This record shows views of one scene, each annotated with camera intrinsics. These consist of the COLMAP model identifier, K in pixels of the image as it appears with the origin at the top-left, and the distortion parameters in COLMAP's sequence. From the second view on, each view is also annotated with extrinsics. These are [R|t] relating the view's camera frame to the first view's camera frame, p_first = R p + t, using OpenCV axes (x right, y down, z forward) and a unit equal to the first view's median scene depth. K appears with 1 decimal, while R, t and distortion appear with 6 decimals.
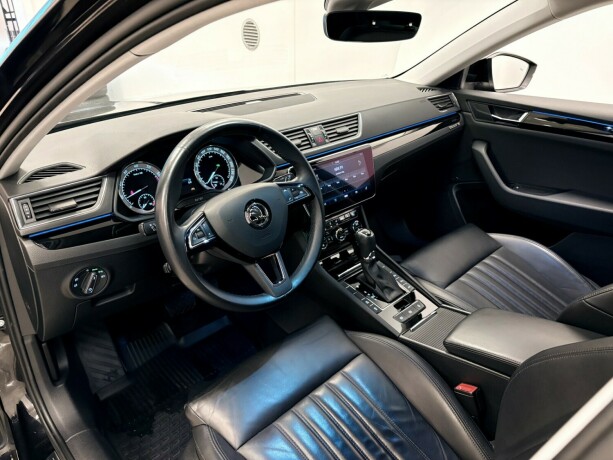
lens RADIAL K [[463.8, 0, 309.3], [0, 463.8, 235.5], [0, 0, 1]] dist [0.003517, -0.020933]
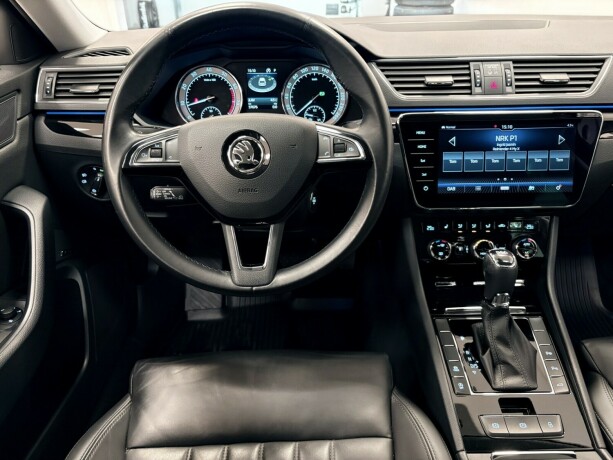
lens RADIAL K [[463.8, 0, 305.9], [0, 463.8, 230.5], [0, 0, 1]] dist [0.003517, -0.020933]
pose [[0.724846, 0.334550, -0.602224, 0.297275], [-0.301037, 0.940108, 0.159920, -0.059318], [0.619657, 0.065374, 0.782145, 0.439497]]
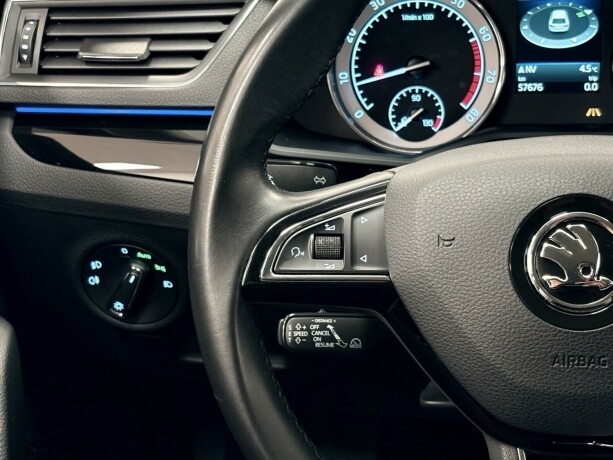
lens RADIAL K [[1217.1, 0, 302.6], [0, 1217.1, 228.5], [0, 0, 1]] dist [0.106301, 0.000000]
pose [[0.602289, 0.308833, -0.736118, 0.202001], [-0.303878, 0.941406, 0.146329, -0.087212], [0.738177, 0.135558, 0.660847, 0.386267]]
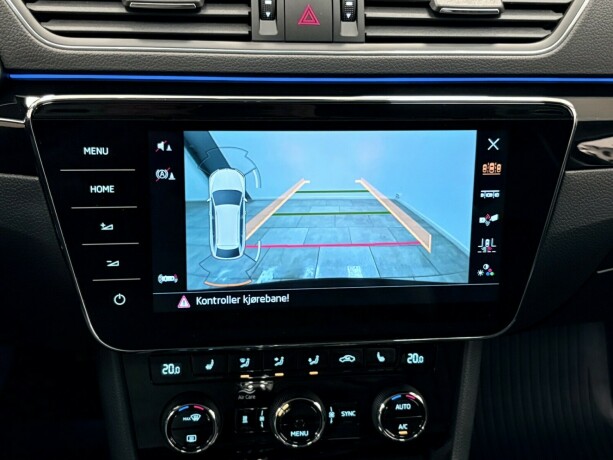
lens RADIAL K [[830.9, 0, 304.9], [0, 830.9, 235.7], [0, 0, 1]] dist [0.001357, 0.000000]
pose [[0.811318, 0.381900, -0.442624, 0.261495], [-0.330025, 0.924149, 0.192436, -0.204381], [0.482542, -0.010050, 0.875815, 0.719122]]
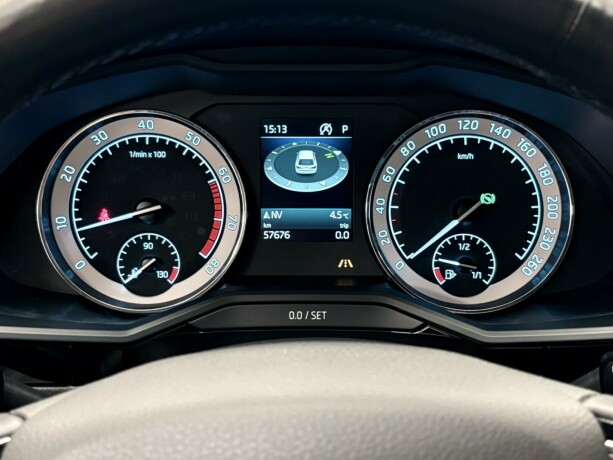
lens RADIAL K [[810.9, 0, 310.1], [0, 810.9, 236.0], [0, 0, 1]] dist [0.157918, 0.000000]
pose [[0.719685, 0.271073, -0.639197, 0.010901], [-0.311340, 0.948882, 0.051861, -0.128095], [0.620581, 0.161684, 0.767292, 0.635601]]
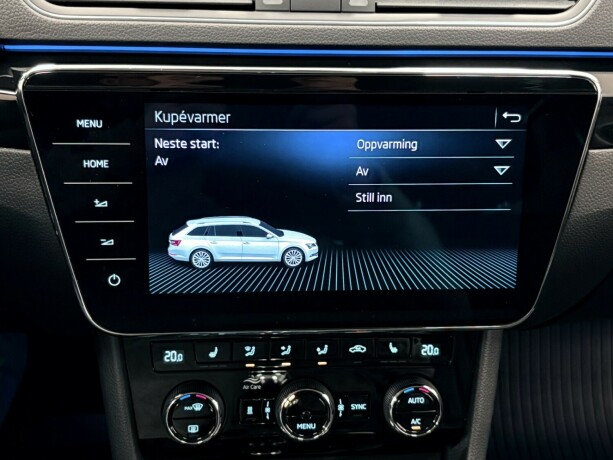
lens RADIAL K [[830.9, 0, 304.8], [0, 830.9, 233.6], [0, 0, 1]] dist [0.001357, 0.000000]
pose [[0.787277, 0.386783, -0.480203, 0.268805], [-0.330099, 0.922171, 0.201583, -0.194957], [0.520798, -0.000187, 0.853680, 0.746650]]
